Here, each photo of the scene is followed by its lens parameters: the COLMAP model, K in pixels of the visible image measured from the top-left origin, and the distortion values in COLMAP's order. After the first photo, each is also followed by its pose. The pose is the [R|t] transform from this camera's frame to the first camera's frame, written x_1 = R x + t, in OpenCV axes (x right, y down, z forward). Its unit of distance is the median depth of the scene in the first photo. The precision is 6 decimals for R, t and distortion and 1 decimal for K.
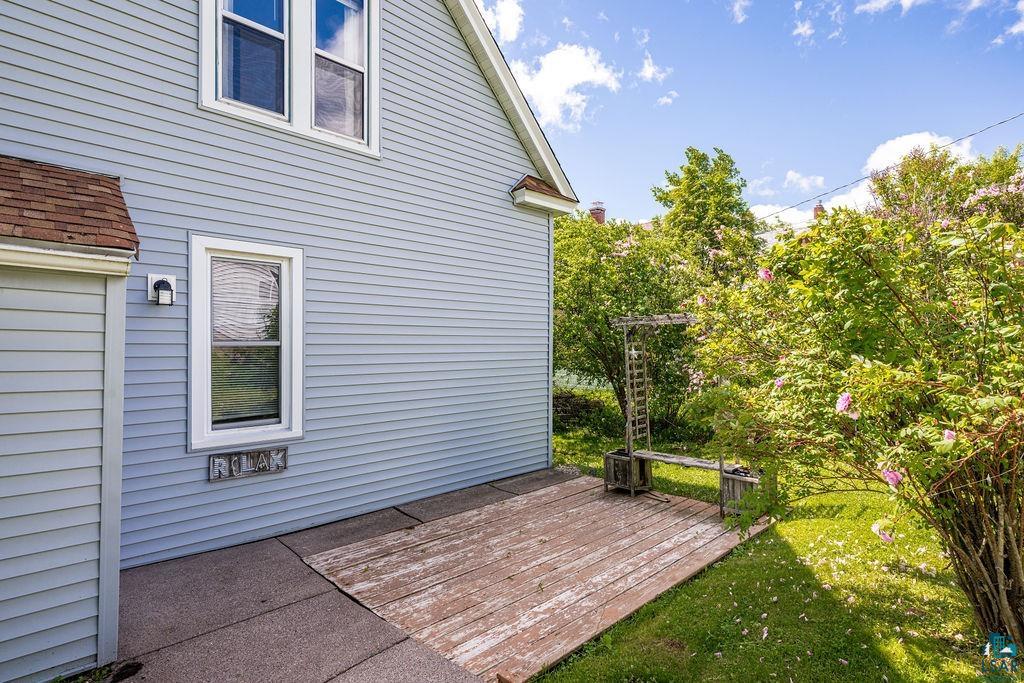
lens RADIAL K [[501.0, 0, 519.4], [0, 501.0, 347.6], [0, 0, 1]] dist [0.002491, 0.002548]
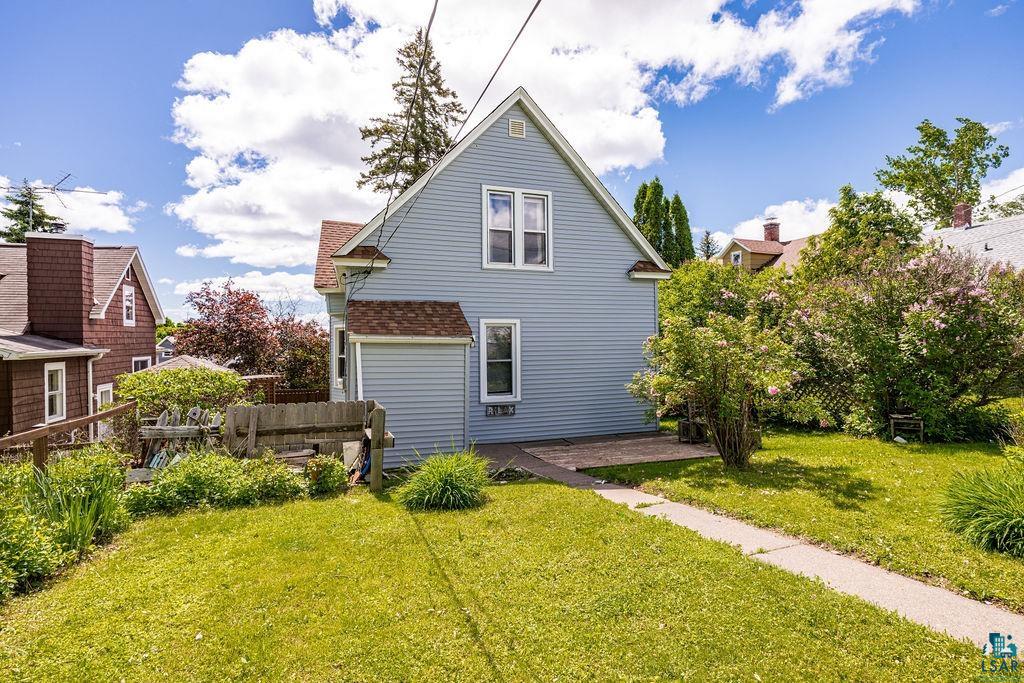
lens RADIAL K [[501.0, 0, 514.2], [0, 501.0, 343.9], [0, 0, 1]] dist [0.002491, 0.002548]
pose [[0.903412, -0.013093, -0.428575, 0.510517], [0.011649, 0.999914, -0.005992, -0.066889], [0.428616, 0.000421, 0.903487, -1.053716]]
